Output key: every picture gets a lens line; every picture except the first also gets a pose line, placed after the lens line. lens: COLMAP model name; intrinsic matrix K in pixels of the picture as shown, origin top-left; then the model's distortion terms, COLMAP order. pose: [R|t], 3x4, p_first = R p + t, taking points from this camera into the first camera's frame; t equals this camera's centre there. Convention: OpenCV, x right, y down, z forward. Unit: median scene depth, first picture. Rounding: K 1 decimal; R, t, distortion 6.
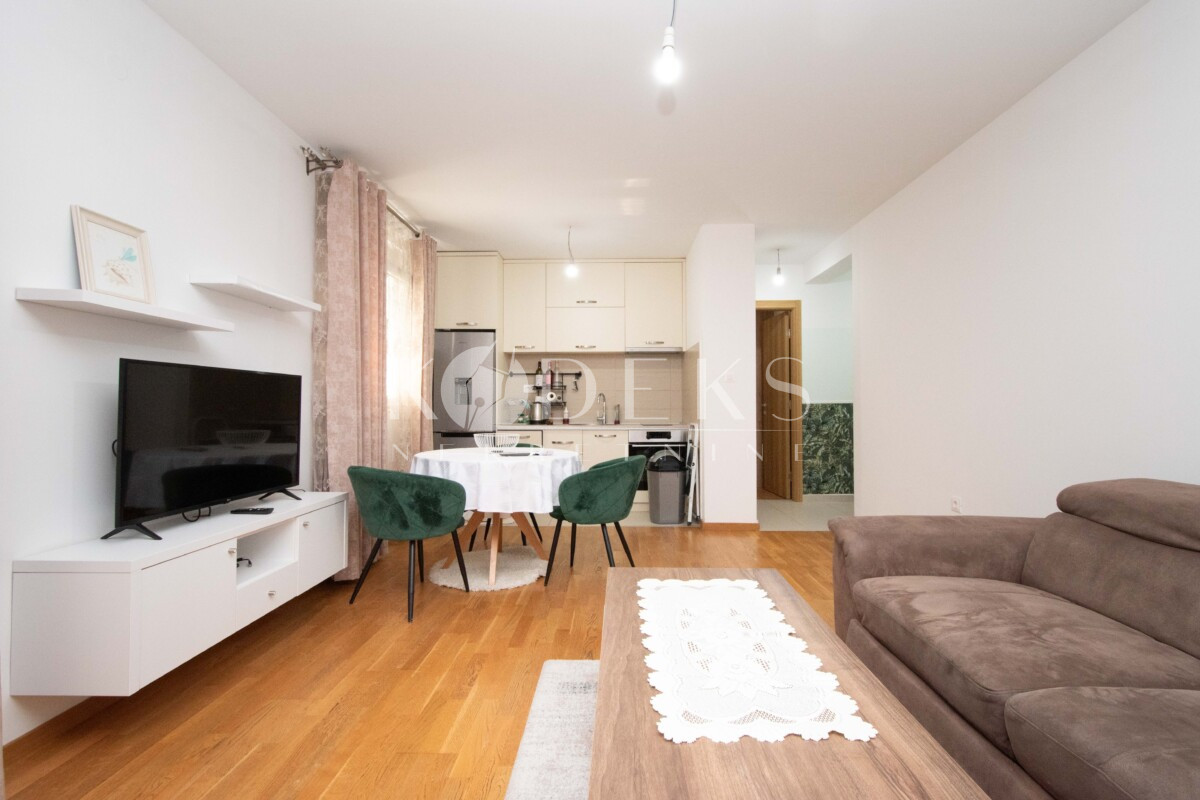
lens RADIAL K [[528.8, 0, 605.1], [0, 528.8, 385.6], [0, 0, 1]] dist [-0.000249, 0.000000]
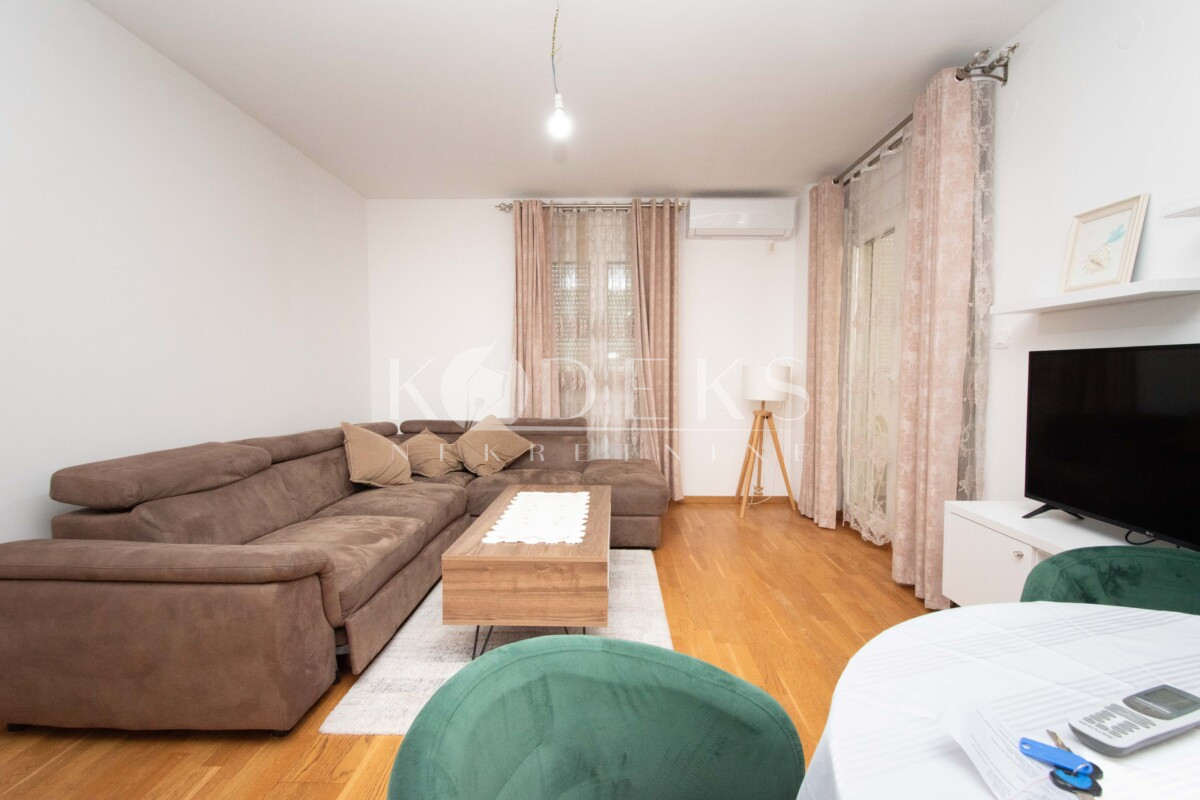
lens RADIAL K [[528.8, 0, 605.1], [0, 528.8, 385.6], [0, 0, 1]] dist [-0.000249, 0.000000]
pose [[-0.999974, 0.000212, -0.007248, 0.017957], [0.000348, 0.999825, -0.018695, 0.043586], [0.007243, -0.018697, -0.999799, 2.144935]]
